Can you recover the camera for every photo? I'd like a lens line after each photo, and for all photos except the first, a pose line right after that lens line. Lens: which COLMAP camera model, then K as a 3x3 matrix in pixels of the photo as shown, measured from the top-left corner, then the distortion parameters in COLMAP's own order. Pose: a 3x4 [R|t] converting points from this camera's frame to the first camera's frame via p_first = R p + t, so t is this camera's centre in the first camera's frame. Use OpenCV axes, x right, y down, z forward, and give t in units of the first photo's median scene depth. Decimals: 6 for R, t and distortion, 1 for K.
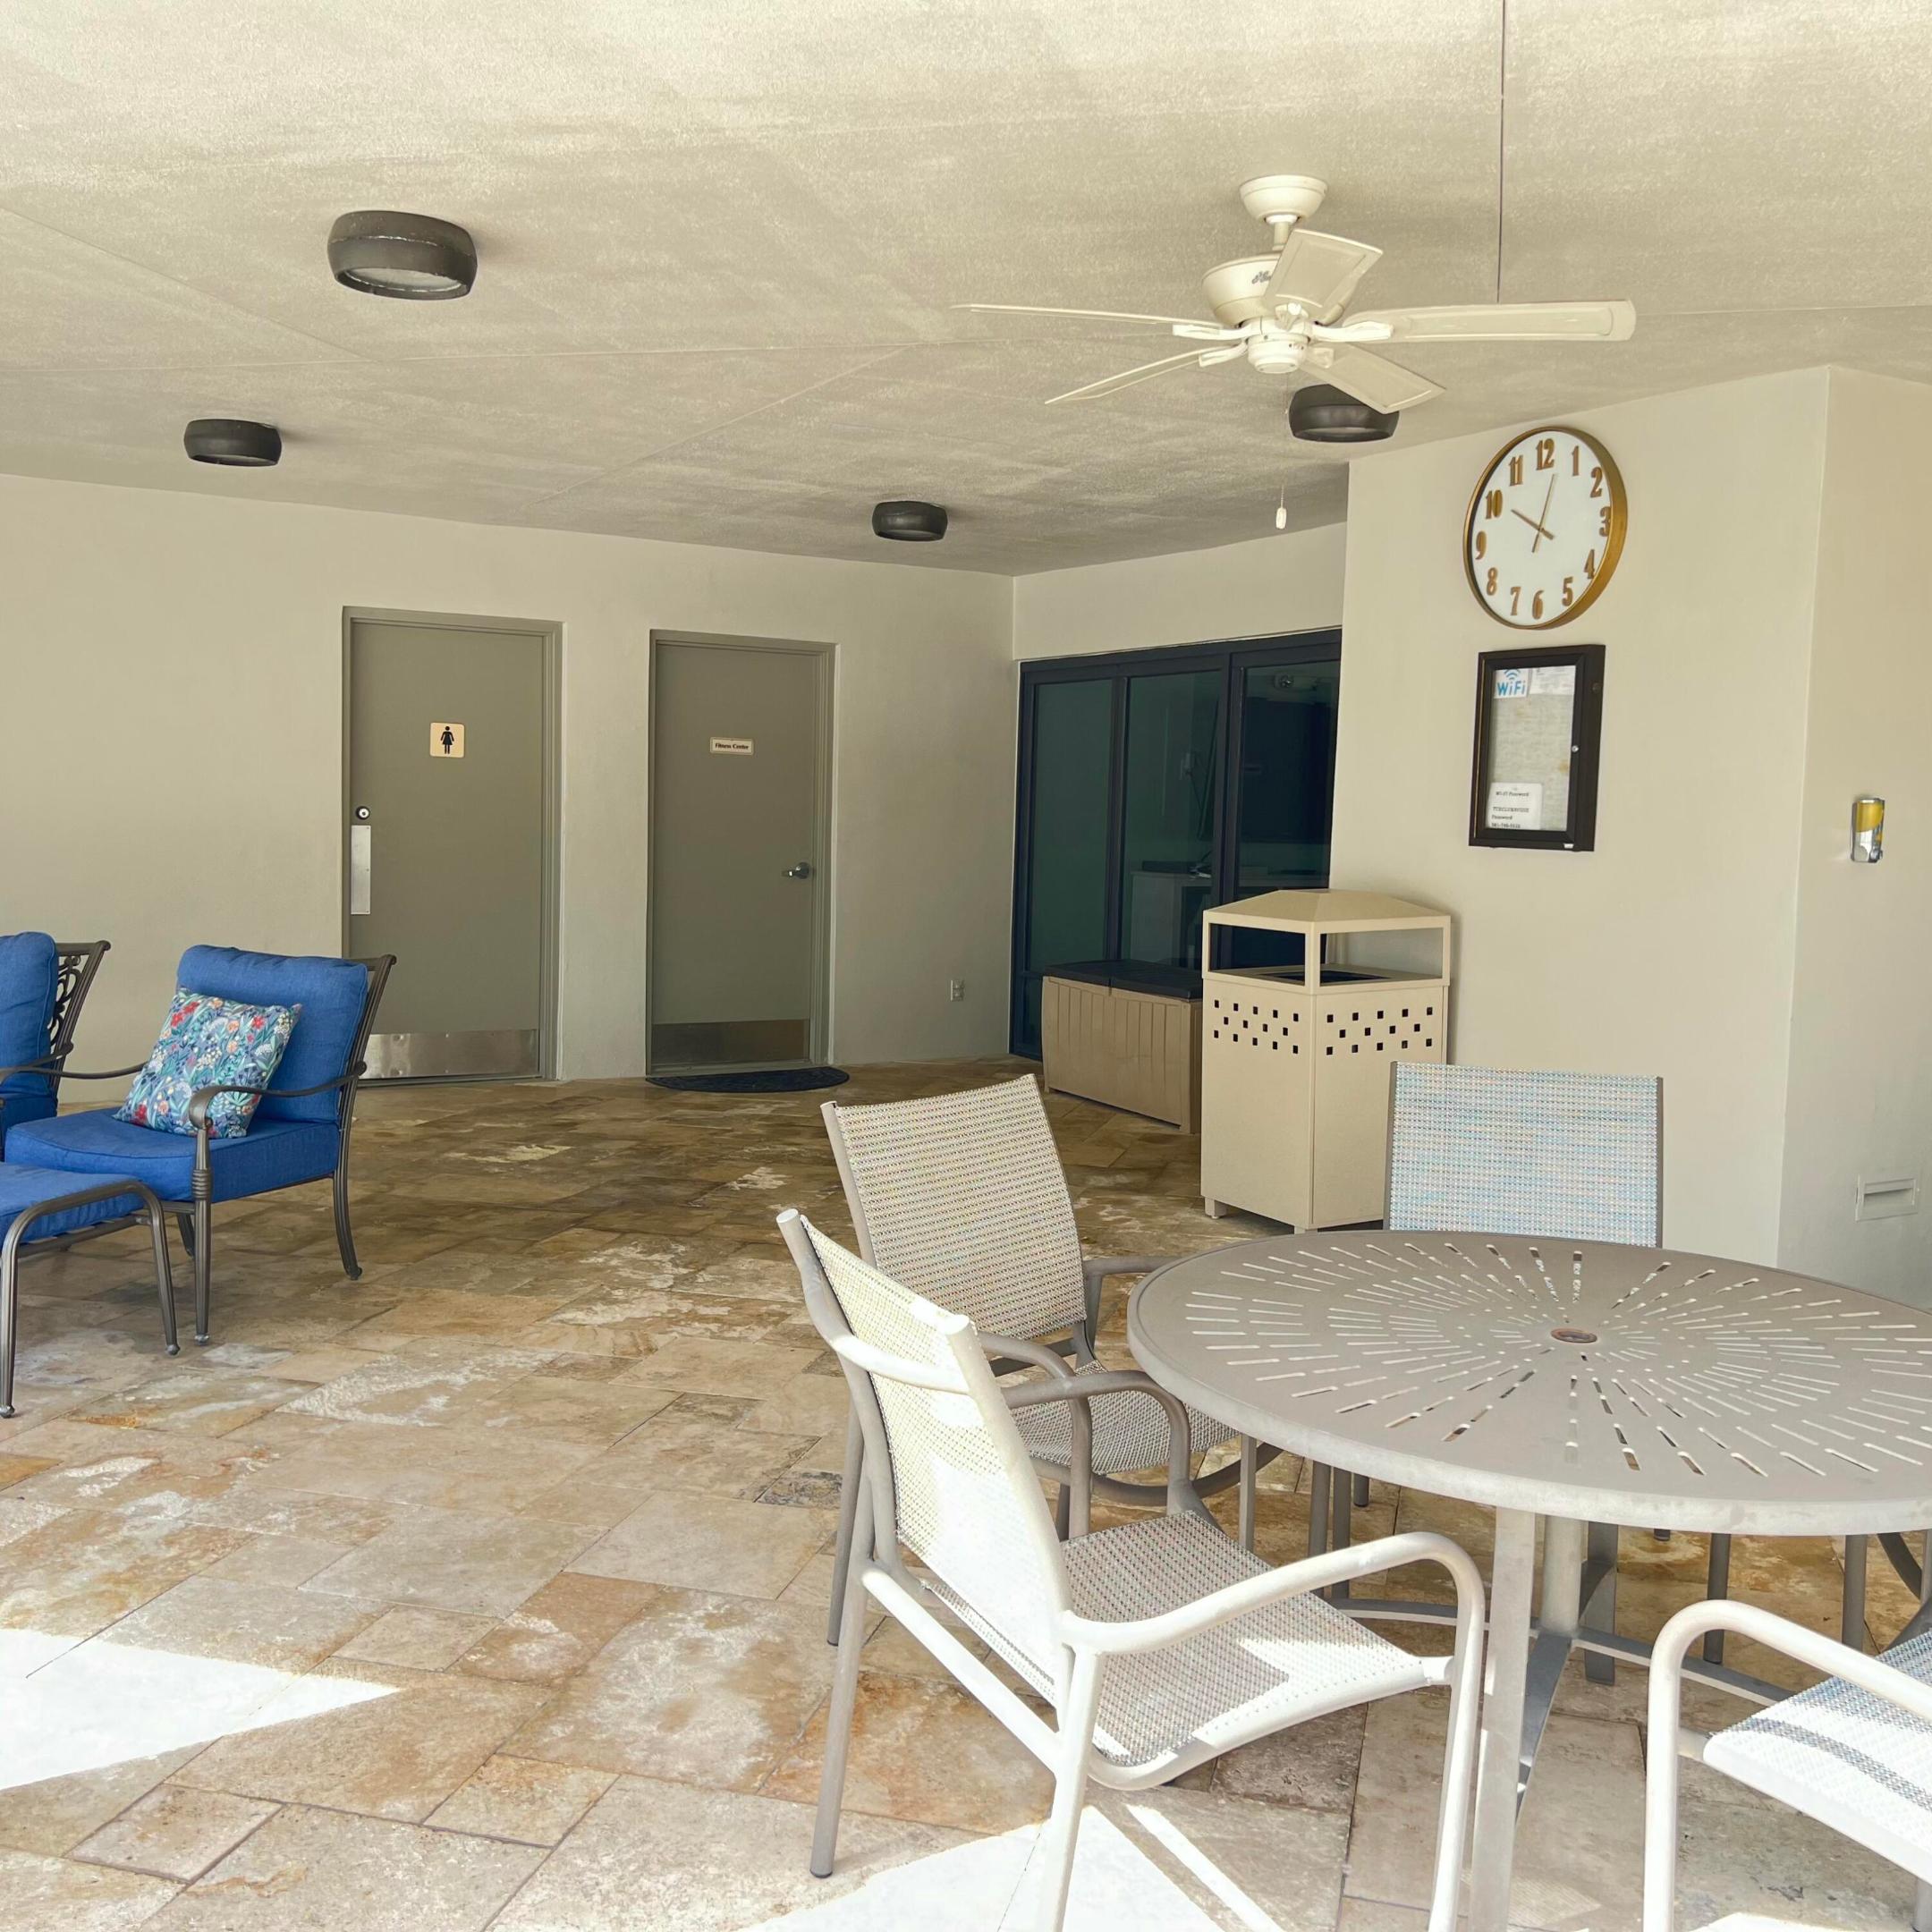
lens RADIAL K [[1917.2, 0, 964.8], [0, 1917.2, 957.4], [0, 0, 1]] dist [0.141078, -0.244851]
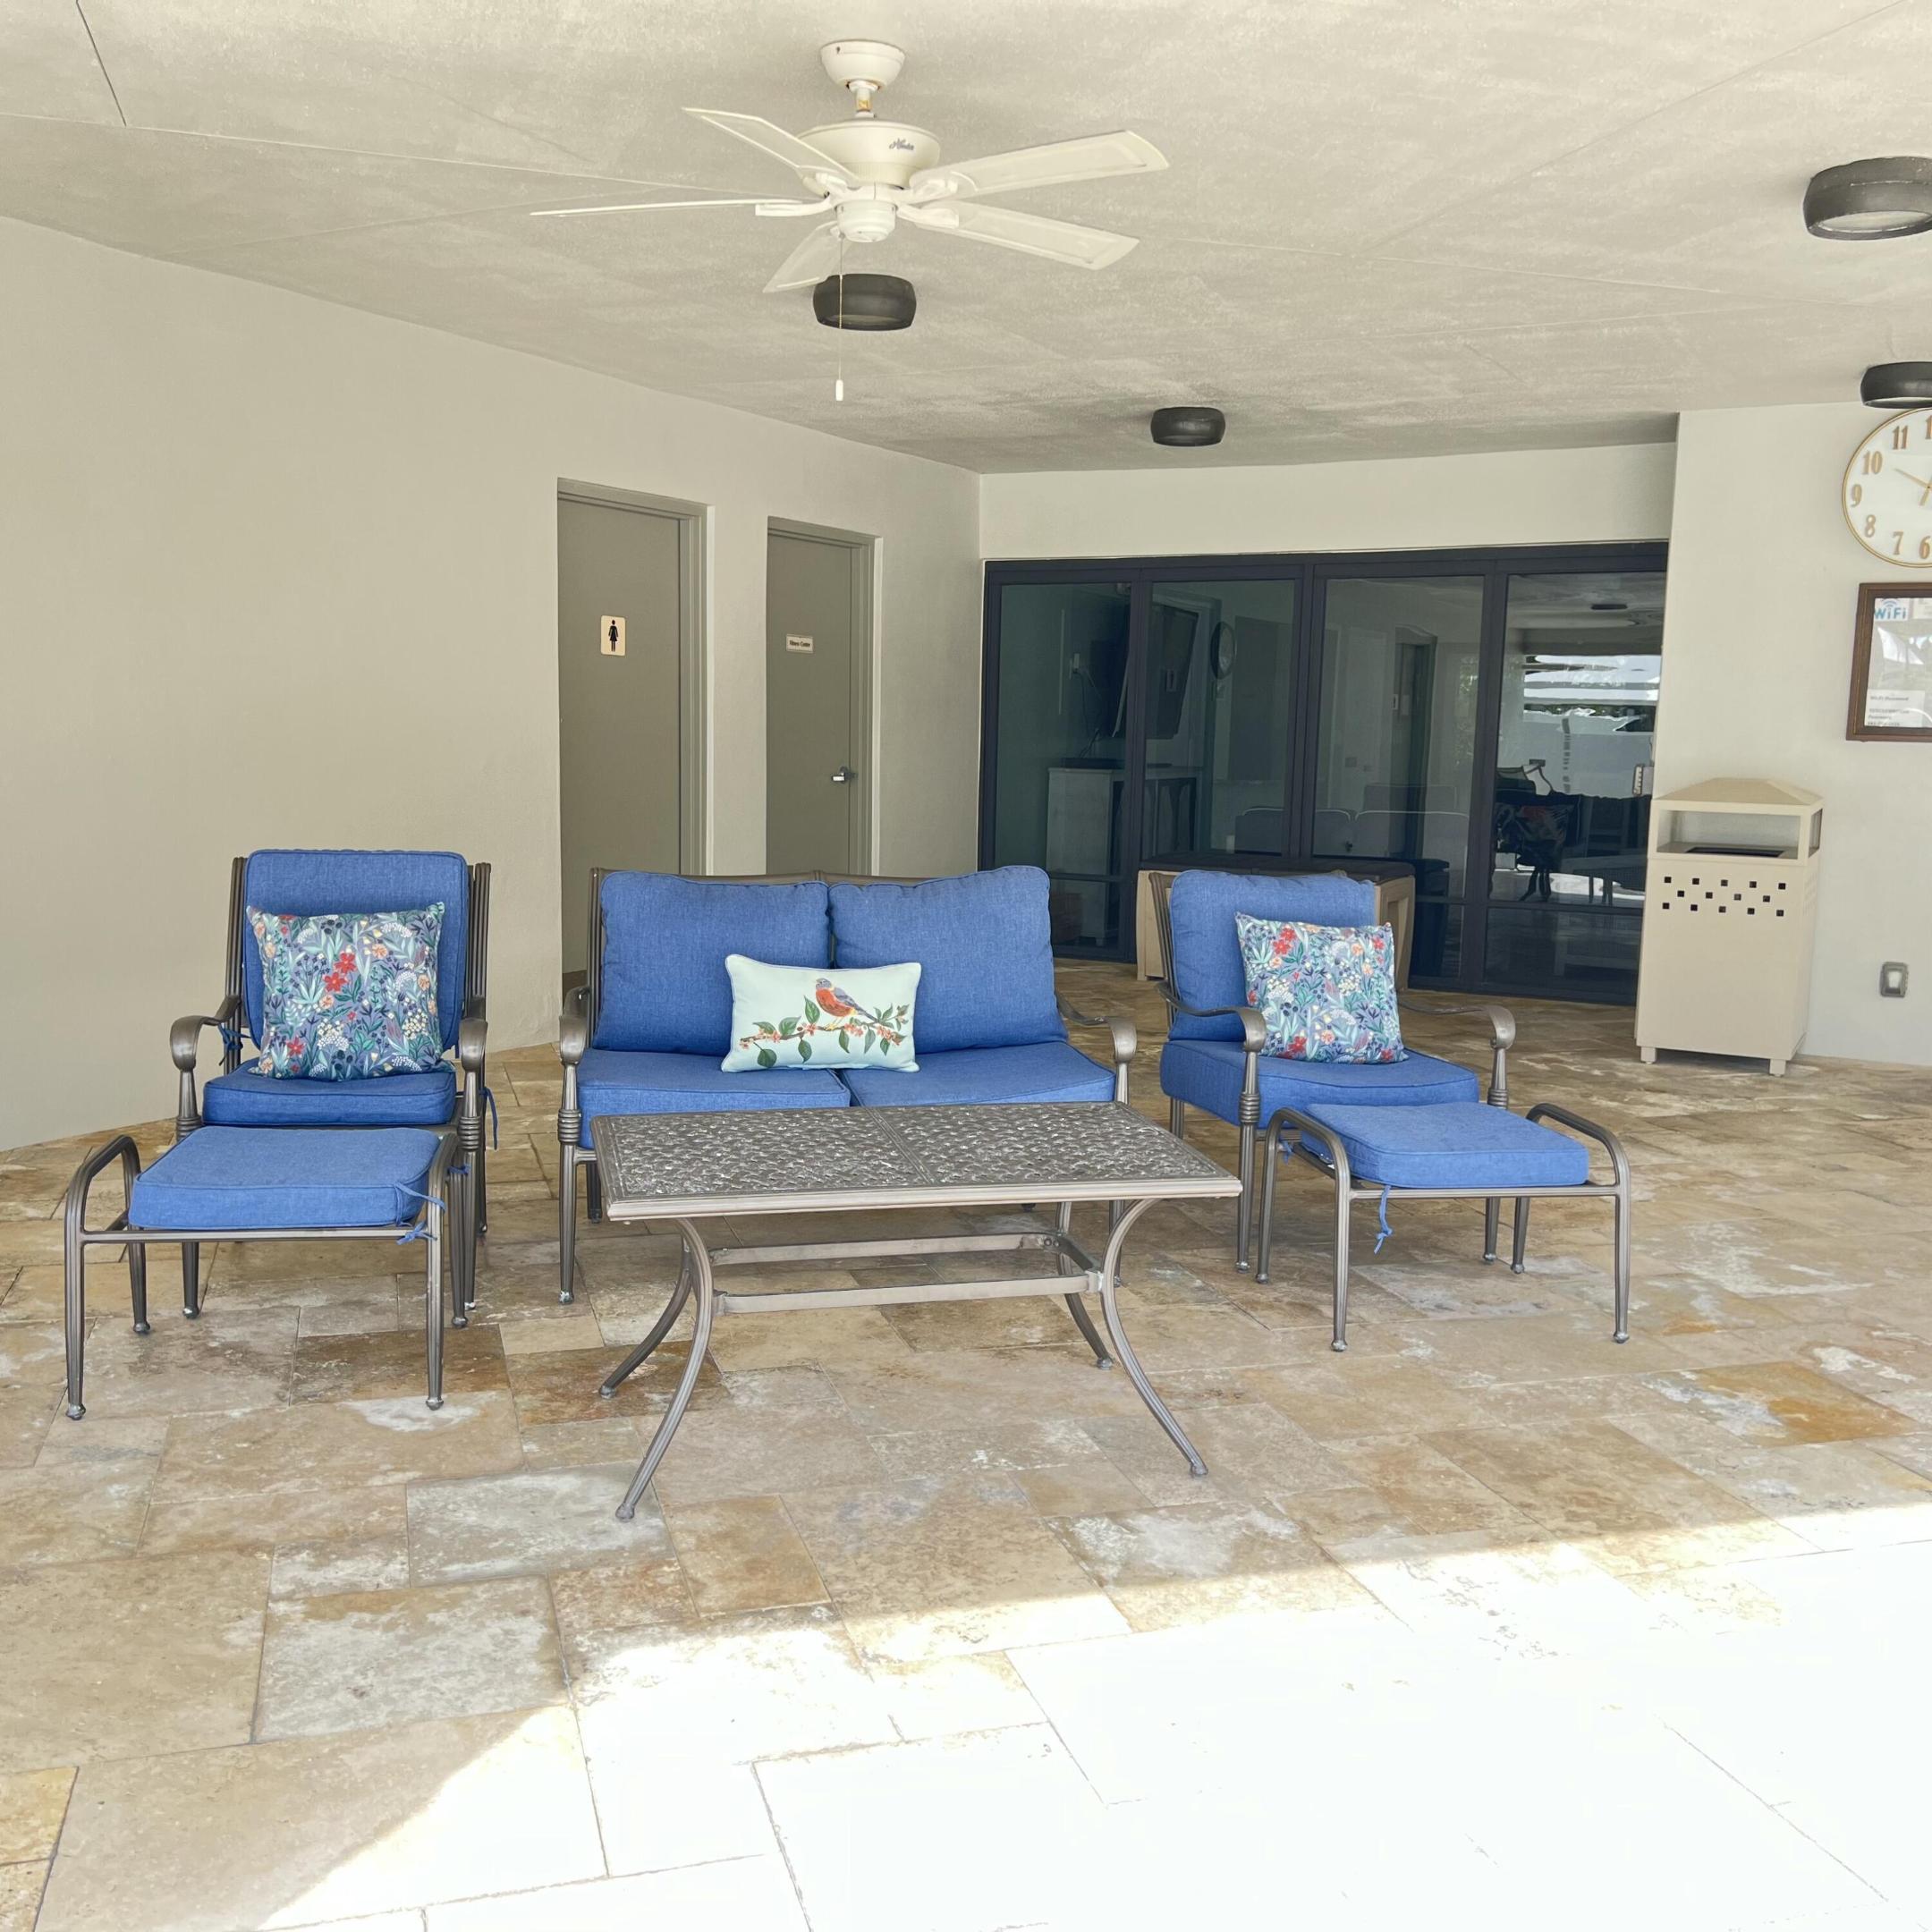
lens RADIAL K [[1917.2, 0, 964.8], [0, 1917.2, 957.4], [0, 0, 1]] dist [0.141078, -0.244851]
pose [[0.849475, -0.072976, 0.522558, -0.883976], [0.041498, 0.996562, 0.071712, -0.032473], [-0.525994, -0.039232, 0.849583, 0.231742]]
